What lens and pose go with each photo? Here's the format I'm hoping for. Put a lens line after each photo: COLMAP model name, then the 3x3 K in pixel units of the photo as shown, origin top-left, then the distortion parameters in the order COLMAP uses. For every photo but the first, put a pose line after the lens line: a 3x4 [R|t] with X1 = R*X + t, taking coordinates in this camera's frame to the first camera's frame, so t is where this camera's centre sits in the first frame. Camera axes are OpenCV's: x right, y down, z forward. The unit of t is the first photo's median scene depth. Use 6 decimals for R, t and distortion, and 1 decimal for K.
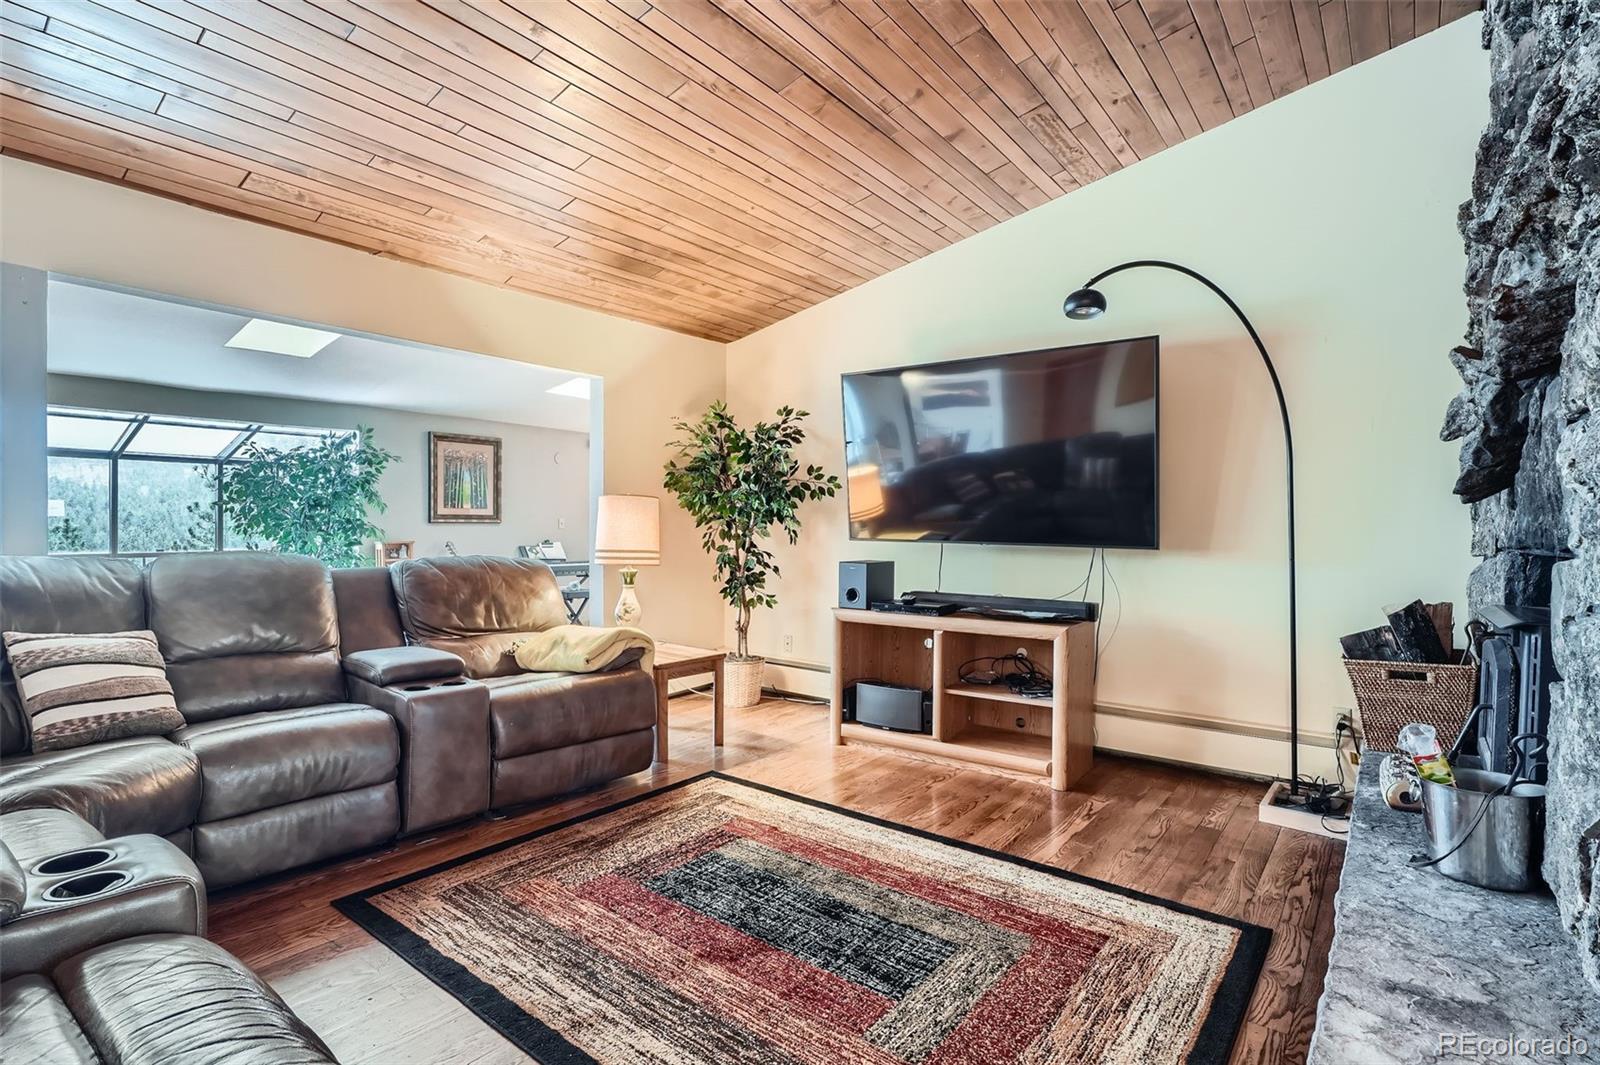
lens RADIAL K [[781.1, 0, 801.6], [0, 781.1, 537.5], [0, 0, 1]] dist [-0.000679, 0.000970]
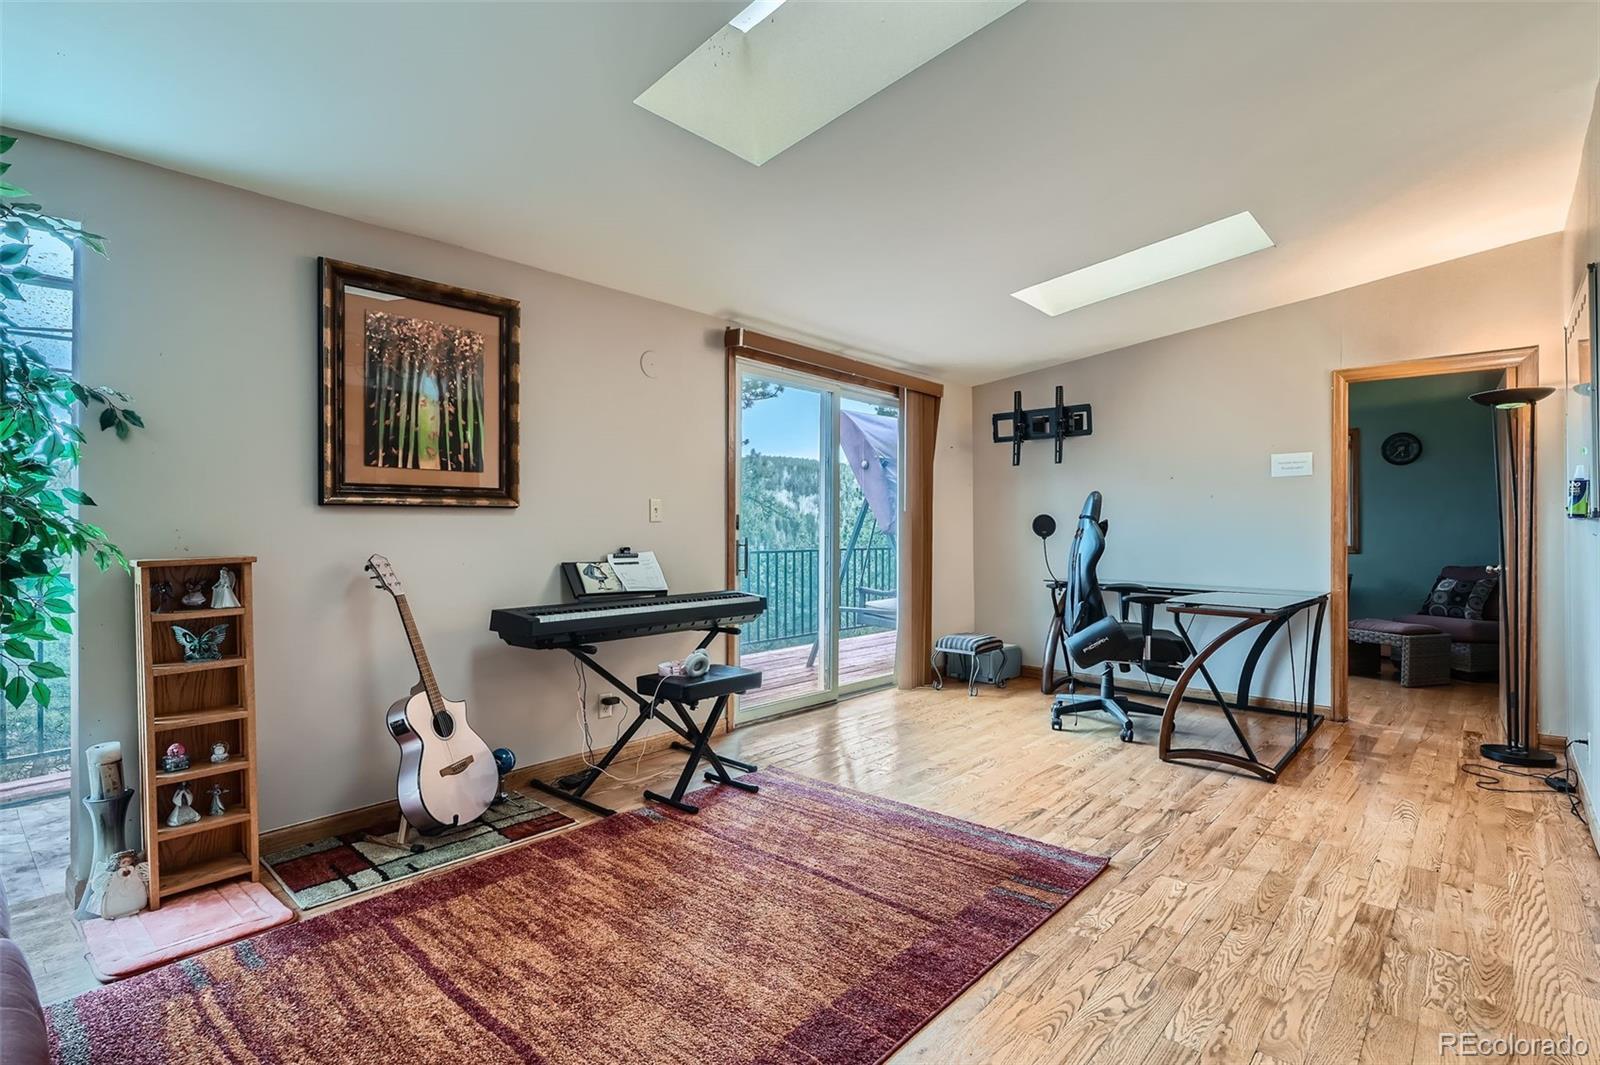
lens RADIAL K [[781.1, 0, 799.2], [0, 781.1, 532.0], [0, 0, 1]] dist [-0.000679, 0.000970]
pose [[0.998816, -0.002542, -0.048580, -0.224170], [0.002578, 0.999996, 0.000676, -0.005837], [0.048578, -0.000801, 0.998819, 0.615482]]
